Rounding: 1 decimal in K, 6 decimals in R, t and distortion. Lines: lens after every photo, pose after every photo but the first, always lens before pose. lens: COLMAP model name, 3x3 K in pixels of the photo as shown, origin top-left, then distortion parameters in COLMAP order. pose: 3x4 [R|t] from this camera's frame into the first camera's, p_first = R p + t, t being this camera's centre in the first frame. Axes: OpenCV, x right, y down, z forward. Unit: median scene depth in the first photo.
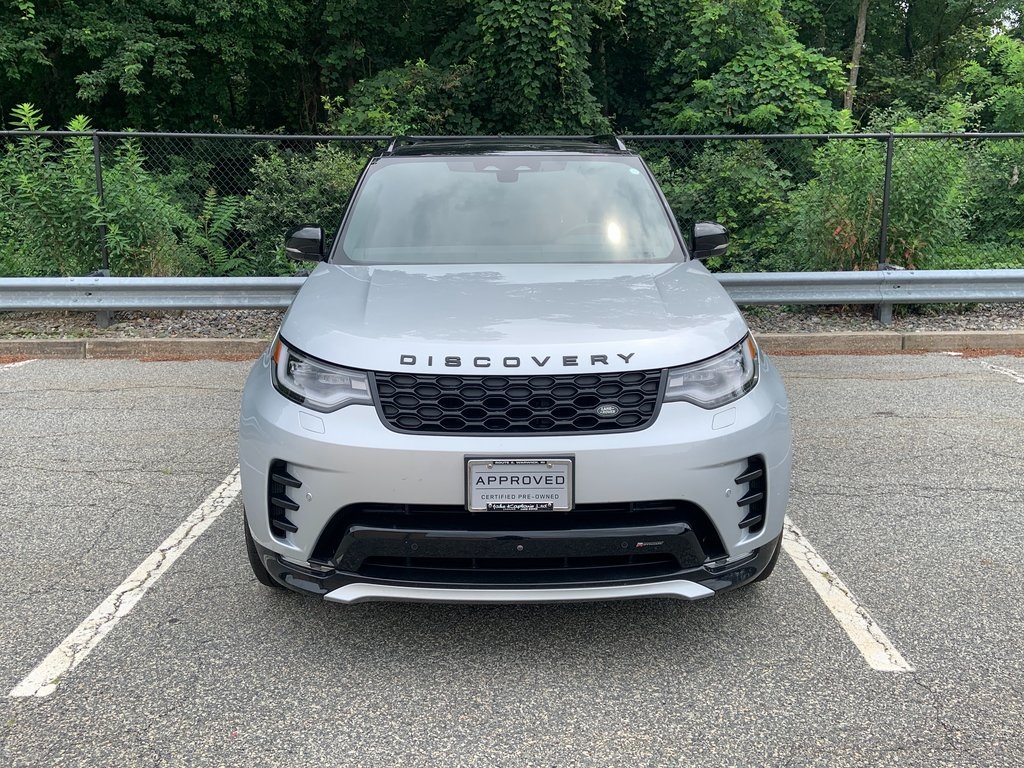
lens RADIAL K [[882.4, 0, 505.4], [0, 882.4, 387.9], [0, 0, 1]] dist [0.099463, -0.099962]
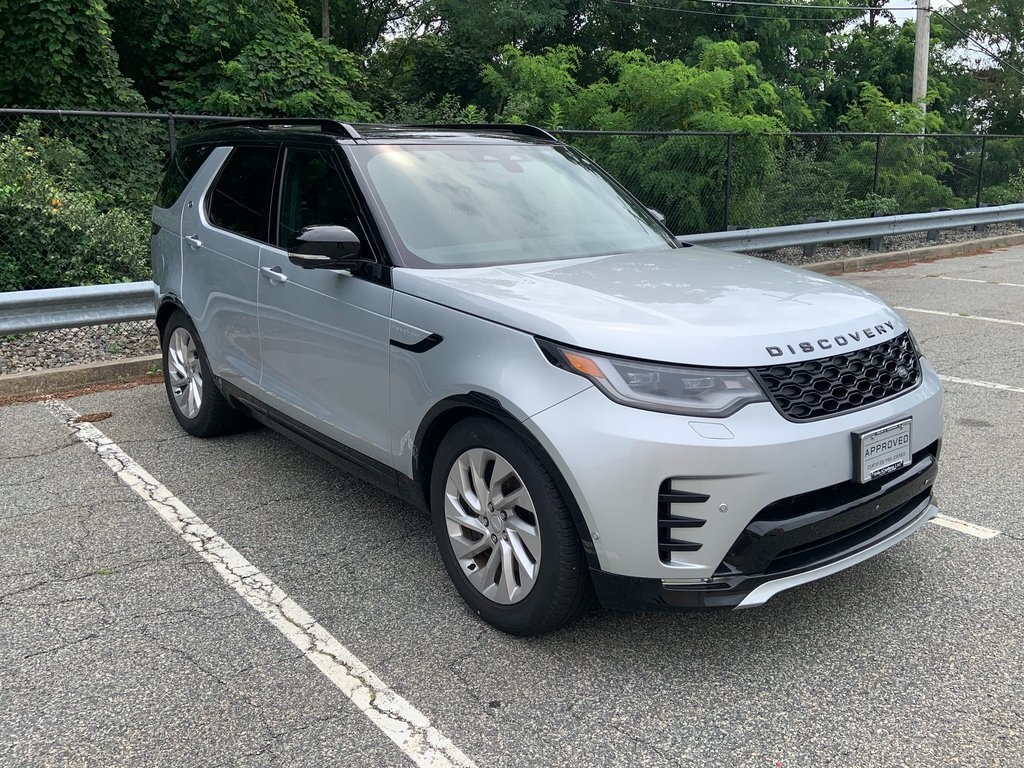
lens RADIAL K [[882.4, 0, 514.2], [0, 882.4, 376.4], [0, 0, 1]] dist [0.099463, -0.099962]
pose [[0.792178, -0.143097, 0.593277, -0.162003], [0.140498, 0.988772, 0.050888, -0.016513], [-0.593898, 0.043042, 0.803388, 0.061845]]
